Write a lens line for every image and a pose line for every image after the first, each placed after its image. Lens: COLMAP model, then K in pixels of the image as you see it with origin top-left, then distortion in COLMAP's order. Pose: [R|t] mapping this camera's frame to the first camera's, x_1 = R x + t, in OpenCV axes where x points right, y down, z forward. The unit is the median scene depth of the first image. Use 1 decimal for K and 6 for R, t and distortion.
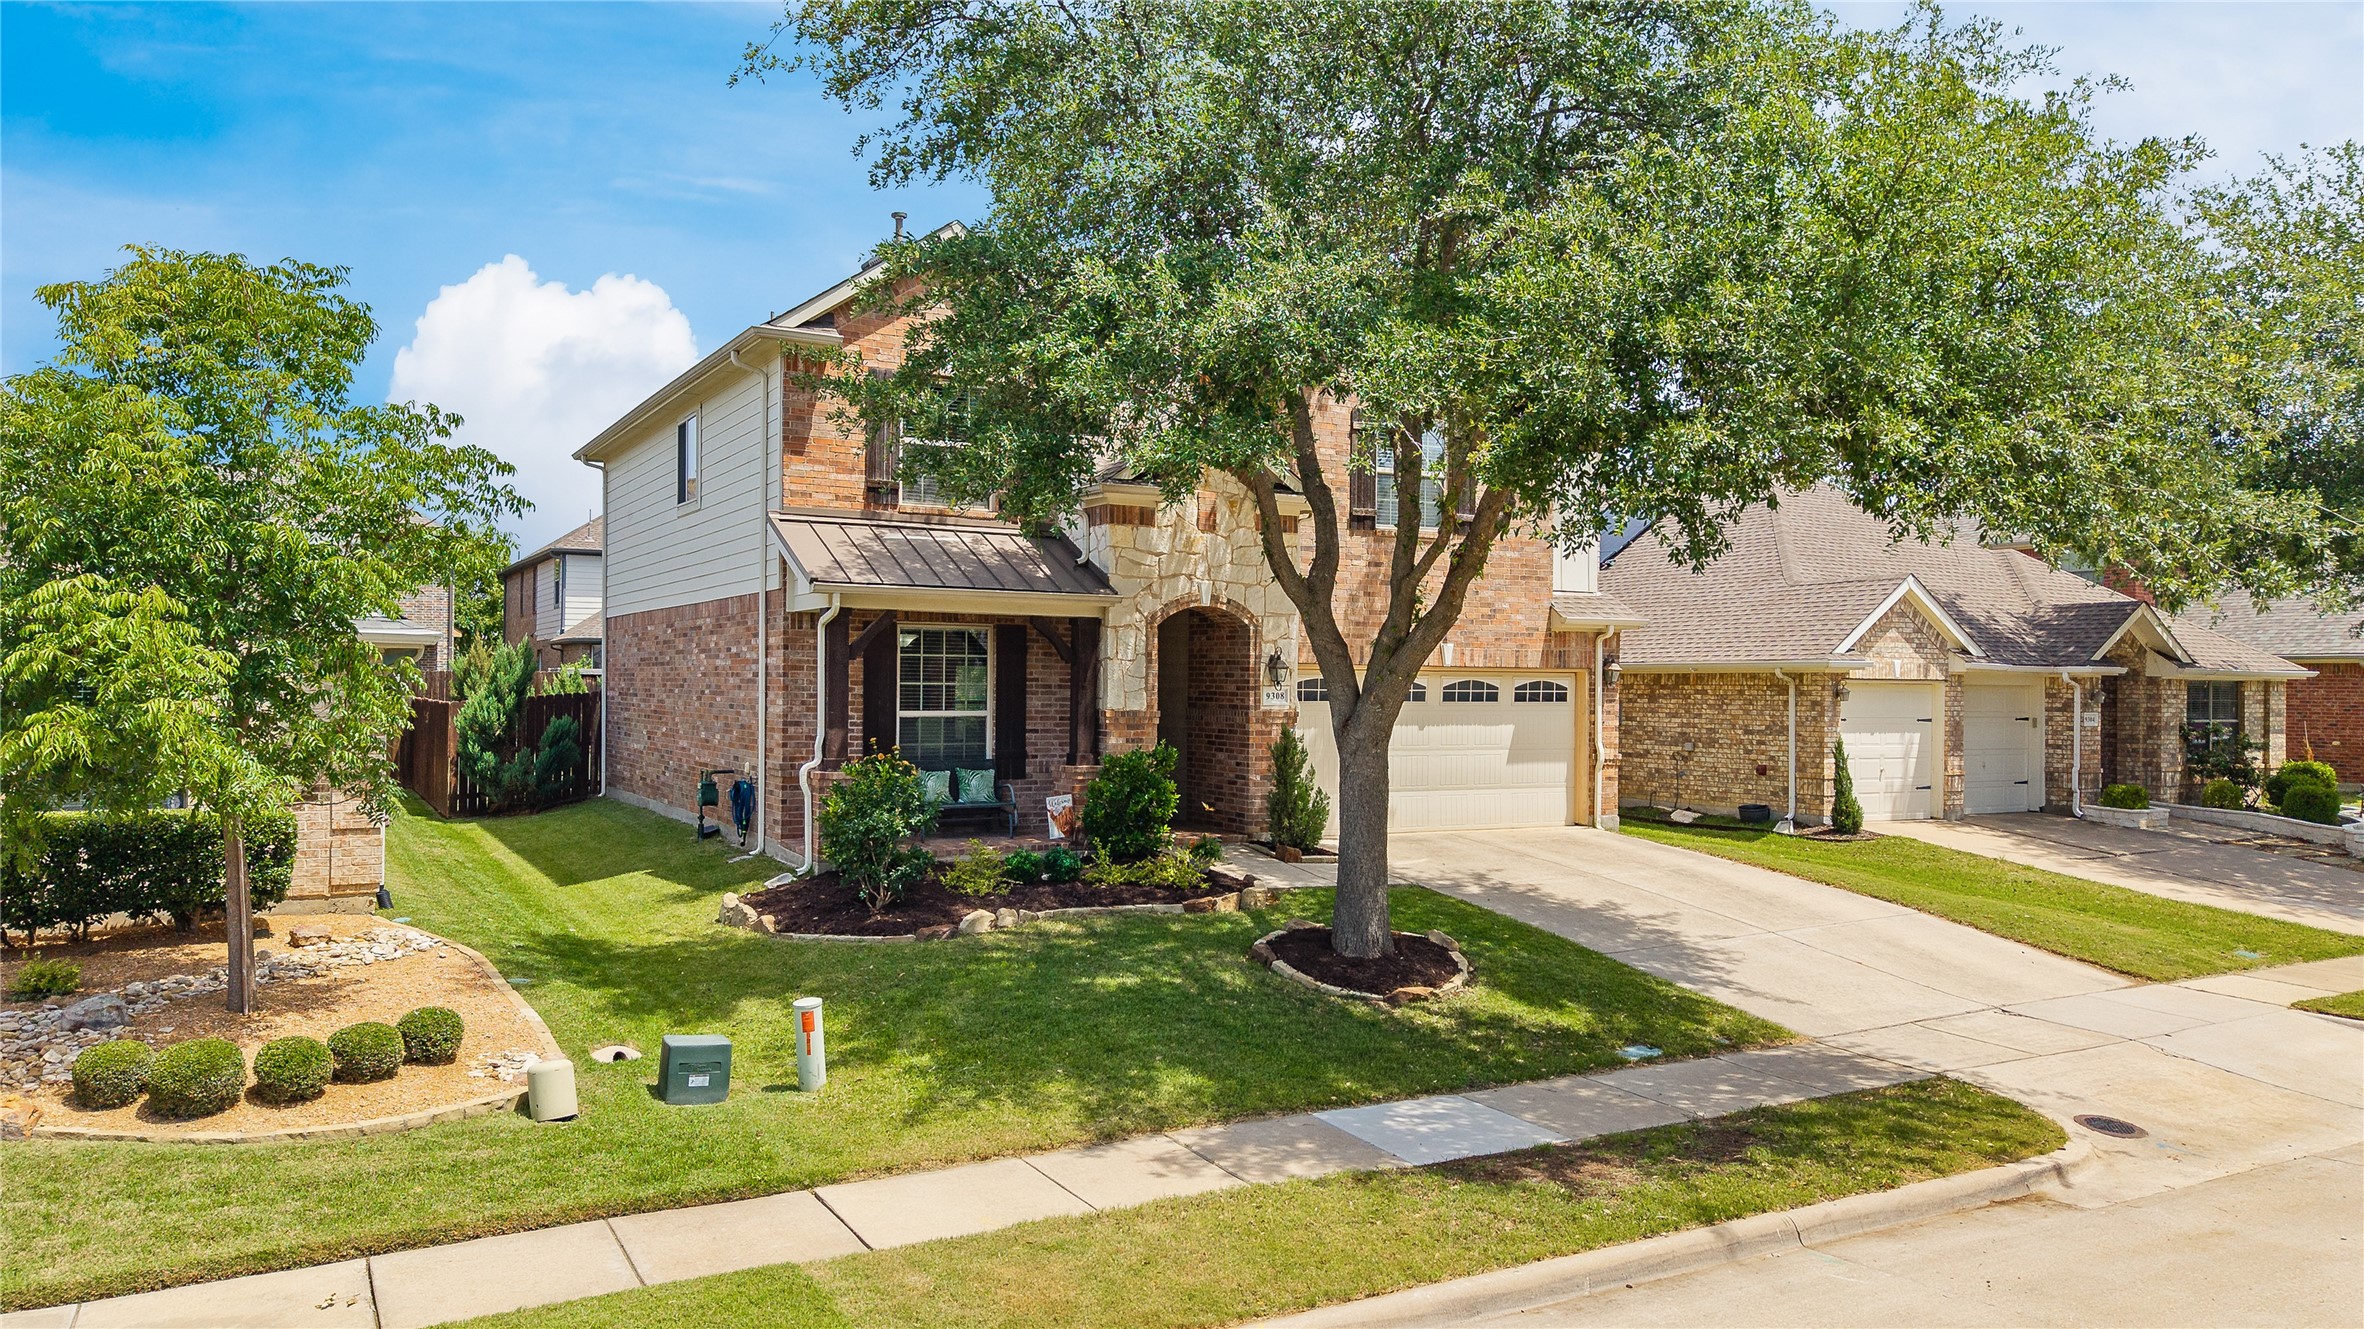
lens RADIAL K [[1566.4, 0, 1182.0], [0, 1566.4, 664.5], [0, 0, 1]] dist [0.069096, -0.097079]
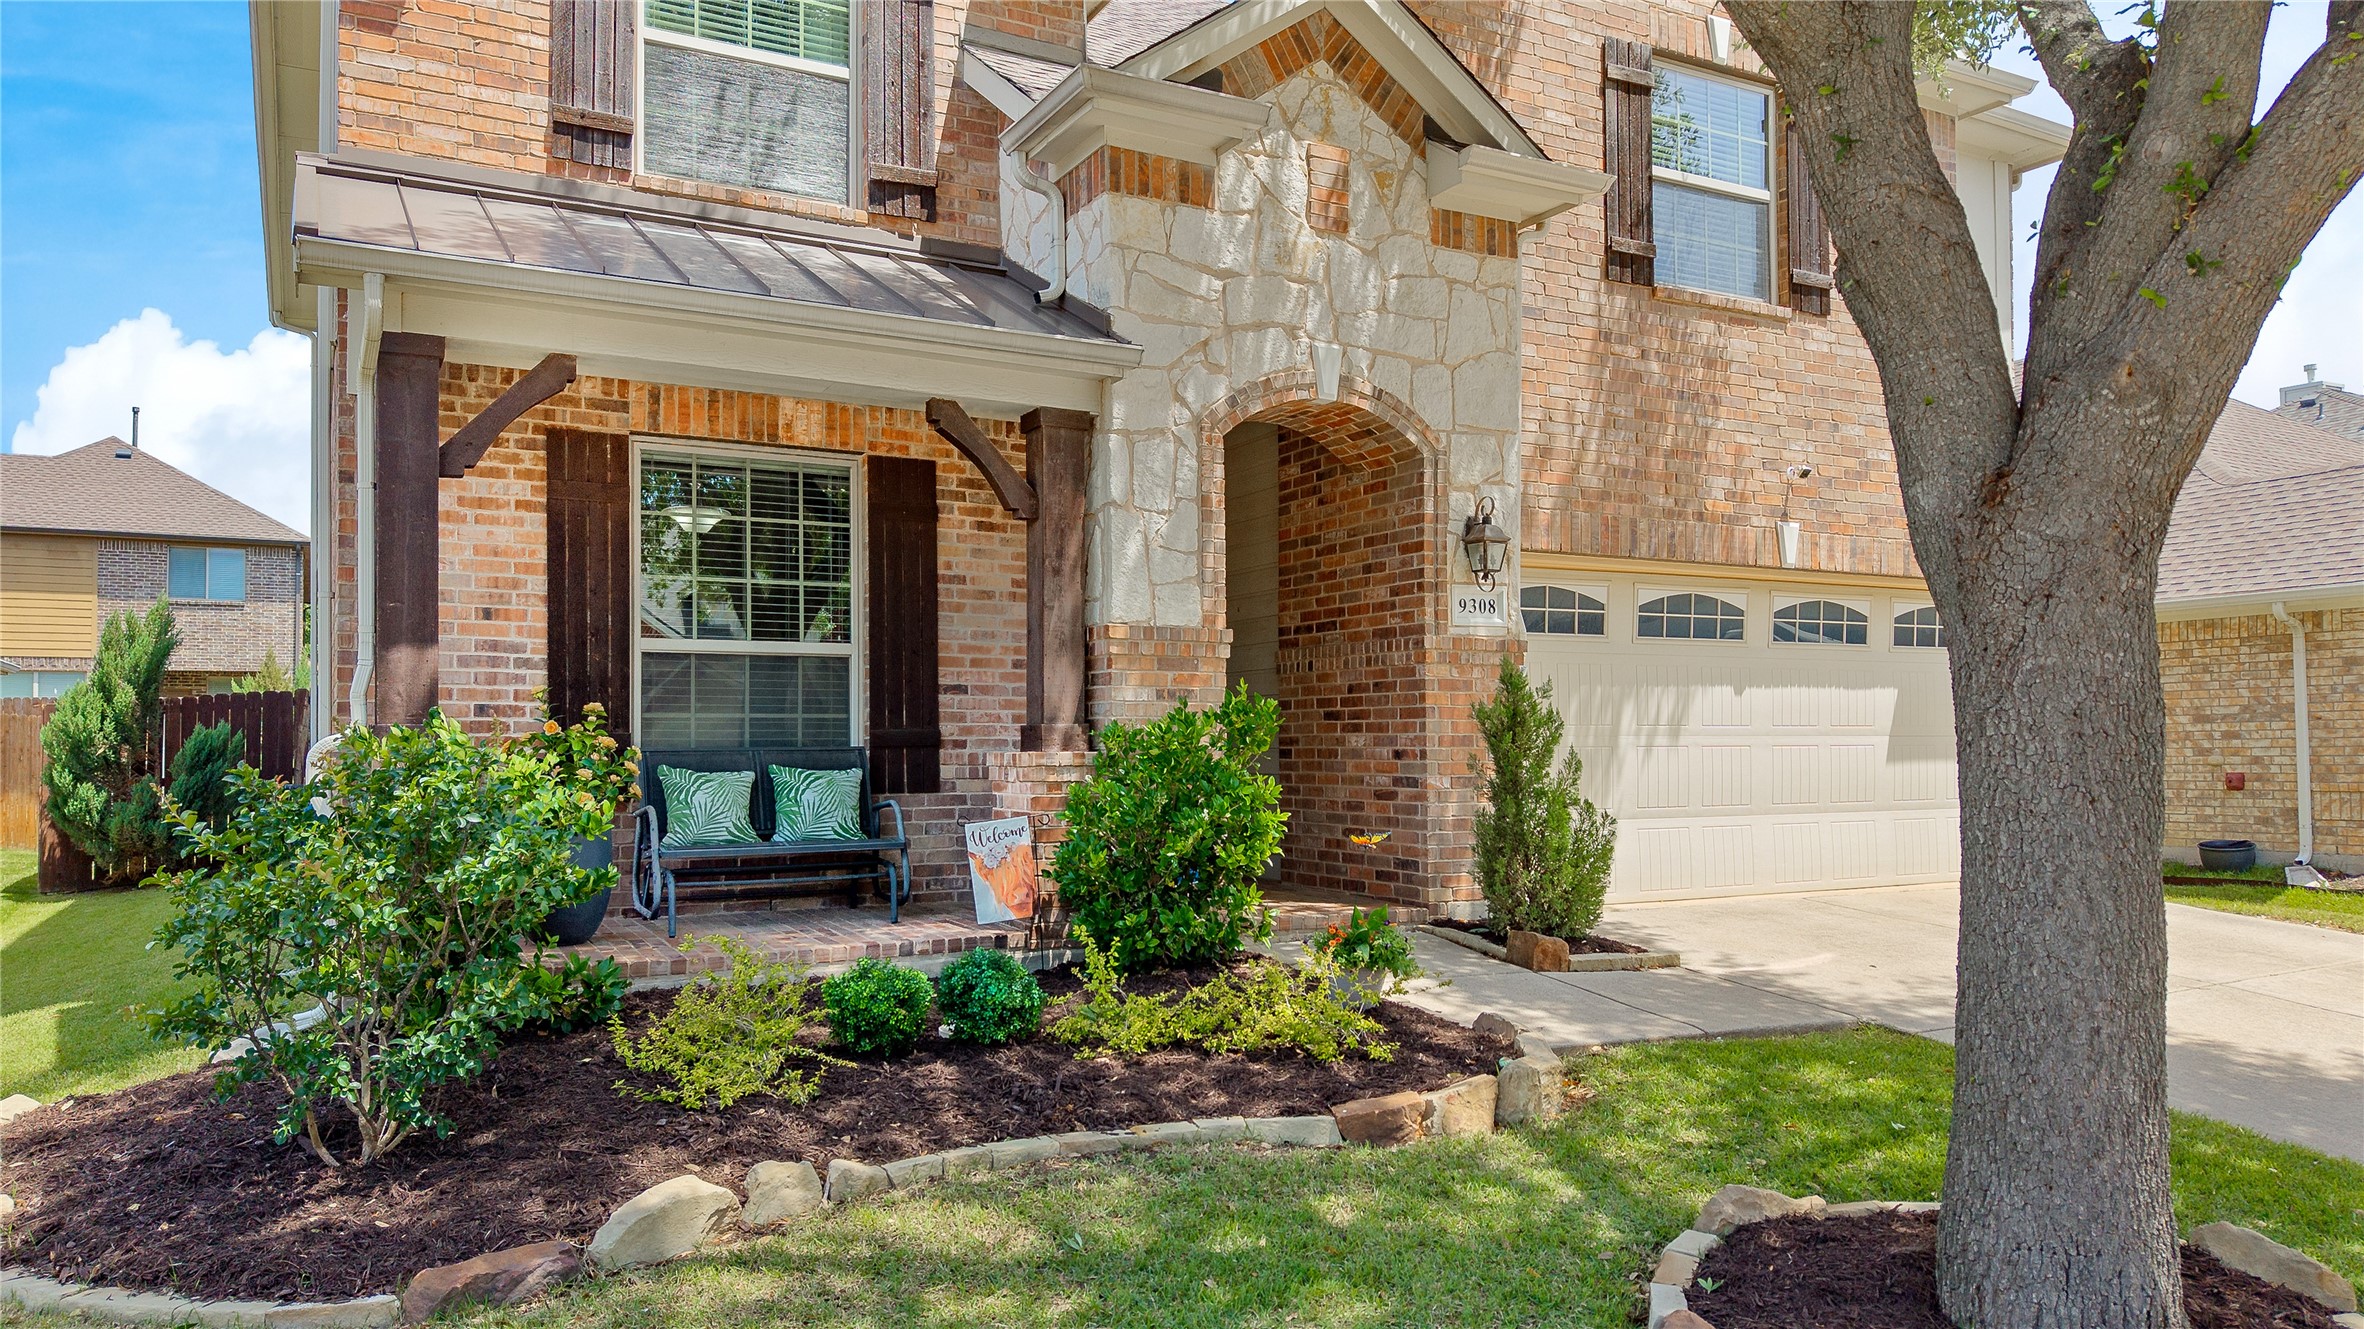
lens RADIAL K [[1600.7, 0, 1184.6], [0, 1600.7, 748.2], [0, 0, 1]] dist [0.058567, -0.099705]
pose [[0.999799, -0.015637, -0.012509, -0.022357], [0.015772, 0.999817, 0.010798, 0.057826], [0.012338, -0.010993, 0.999863, 0.547936]]
